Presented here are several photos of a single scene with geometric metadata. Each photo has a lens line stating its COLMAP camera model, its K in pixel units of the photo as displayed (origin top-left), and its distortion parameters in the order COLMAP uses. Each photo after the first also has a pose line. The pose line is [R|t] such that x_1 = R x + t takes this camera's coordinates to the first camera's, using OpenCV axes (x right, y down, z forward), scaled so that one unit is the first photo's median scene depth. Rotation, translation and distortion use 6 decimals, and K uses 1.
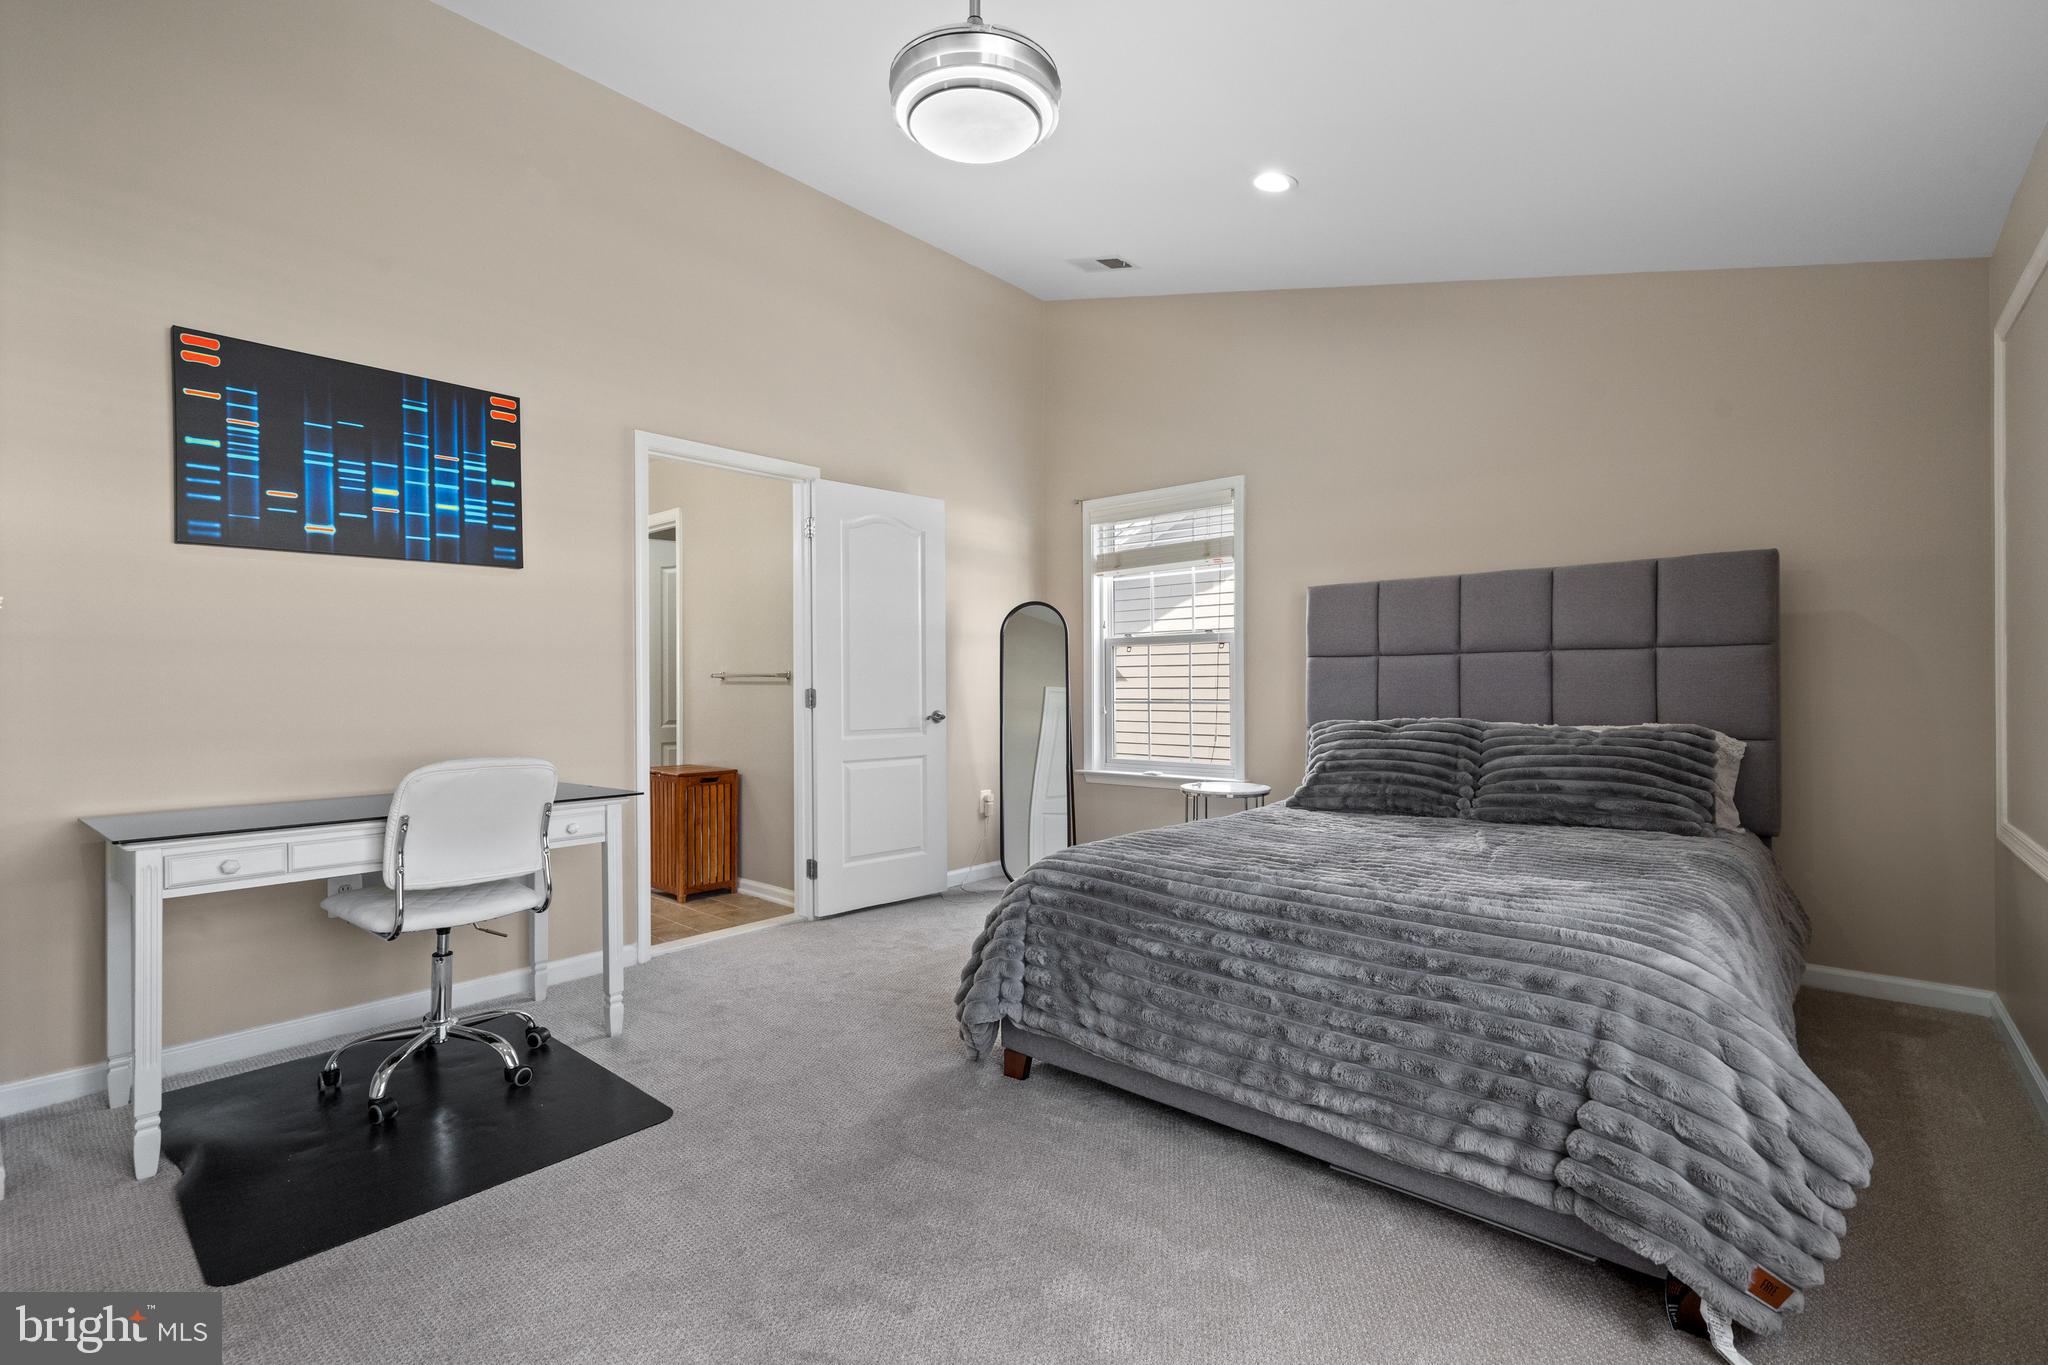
lens RADIAL K [[911.5, 0, 1025.4], [0, 911.5, 683.9], [0, 0, 1]] dist [-0.000260, -0.000444]
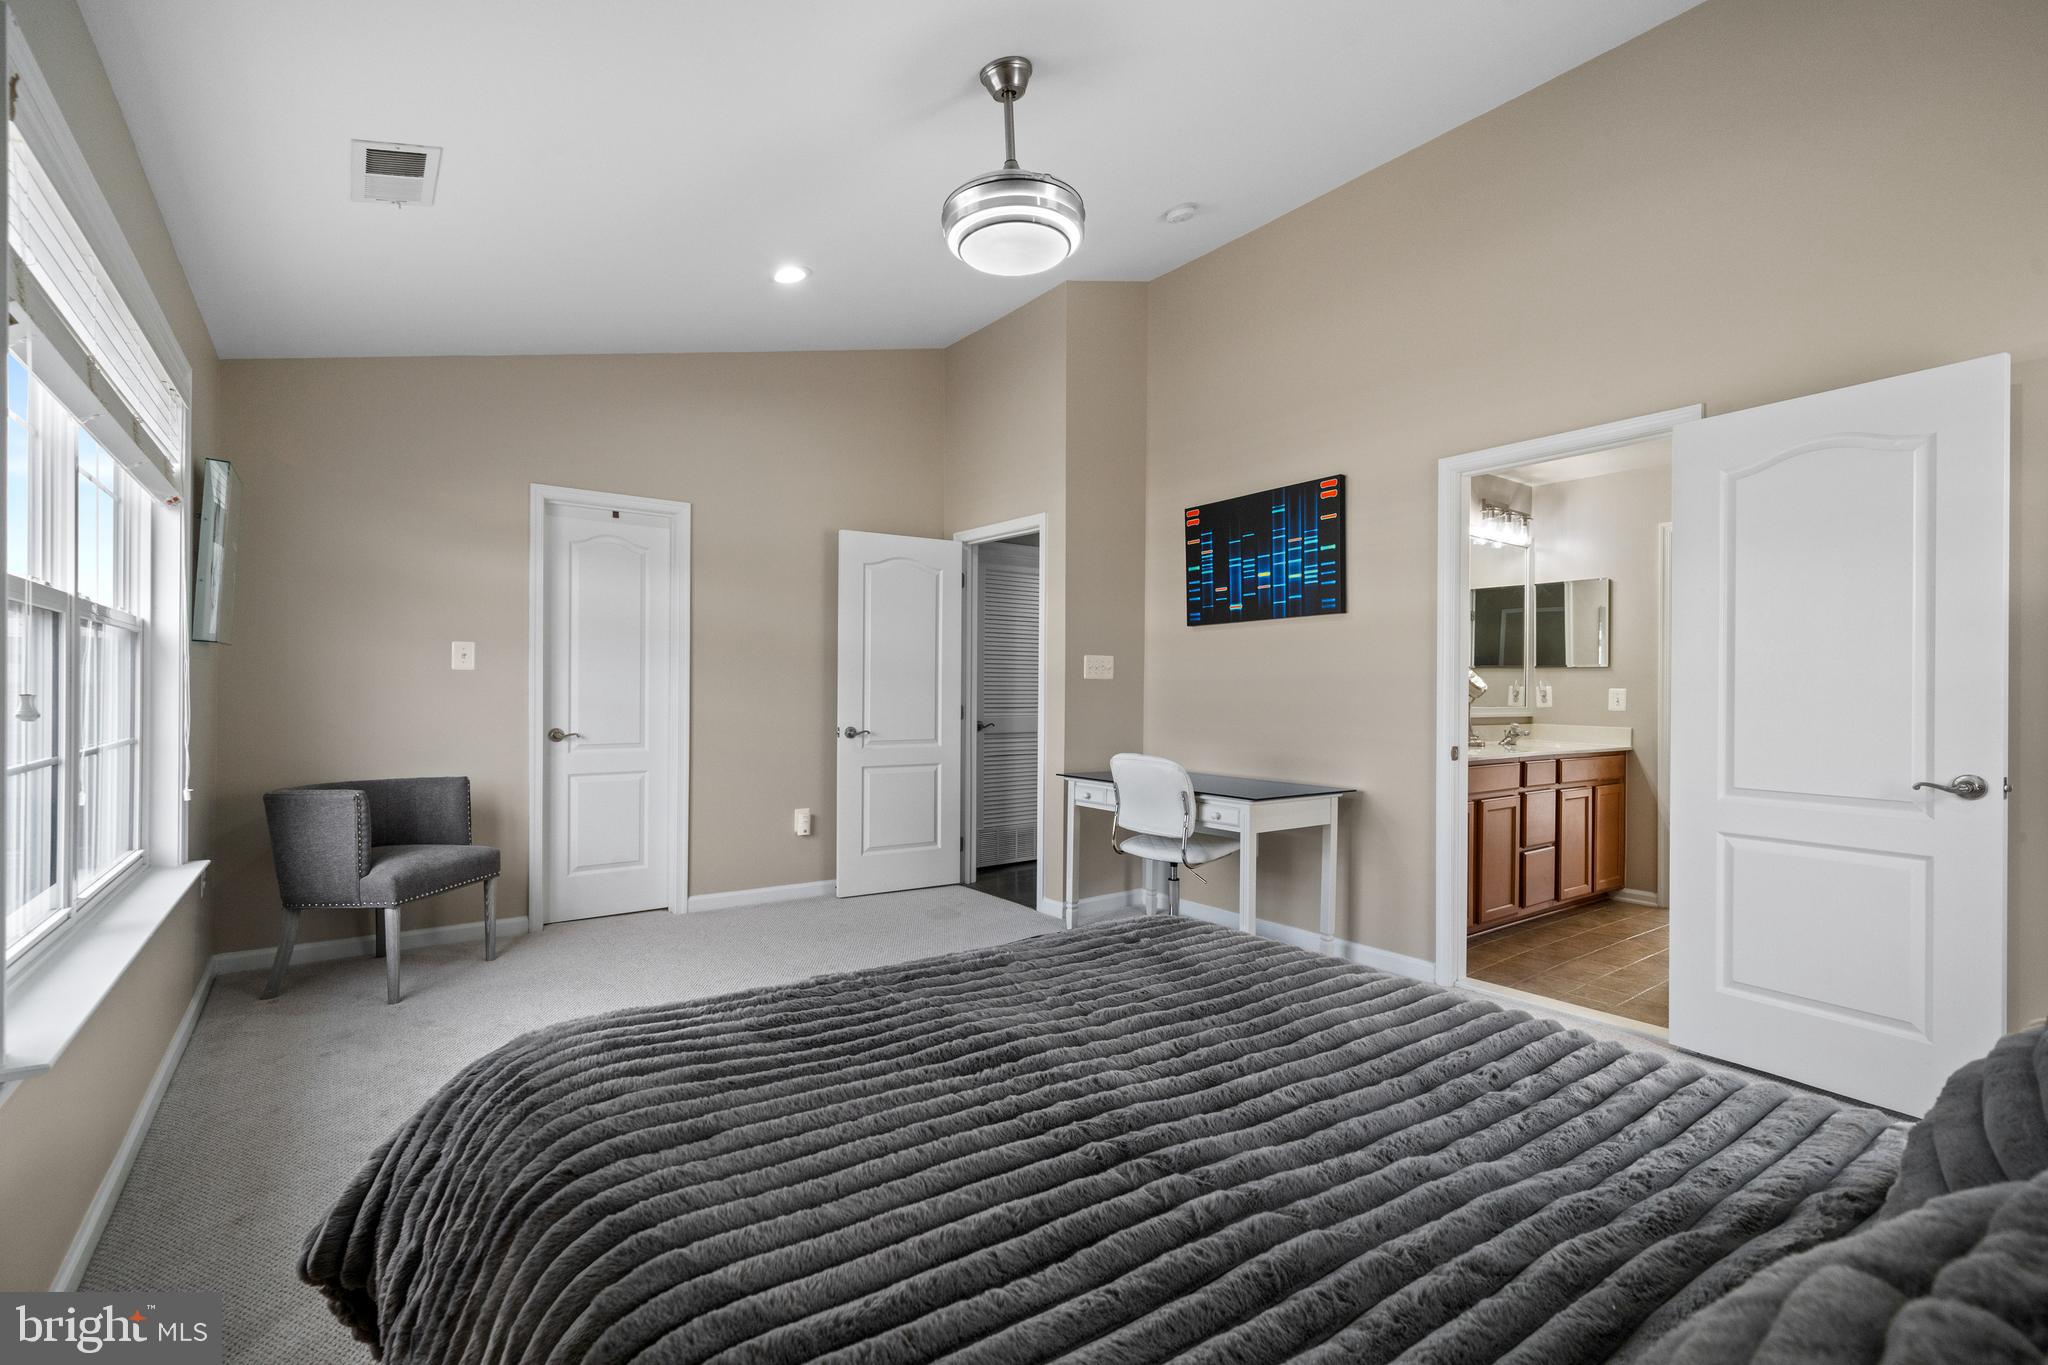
lens RADIAL K [[911.5, 0, 1011.4], [0, 911.5, 686.7], [0, 0, 1]] dist [-0.000260, -0.000444]
pose [[-0.221598, -0.000598, -0.975138, 0.801917], [-0.003948, 0.999992, 0.000284, -0.028114], [0.975130, 0.003913, -0.221599, 0.908618]]
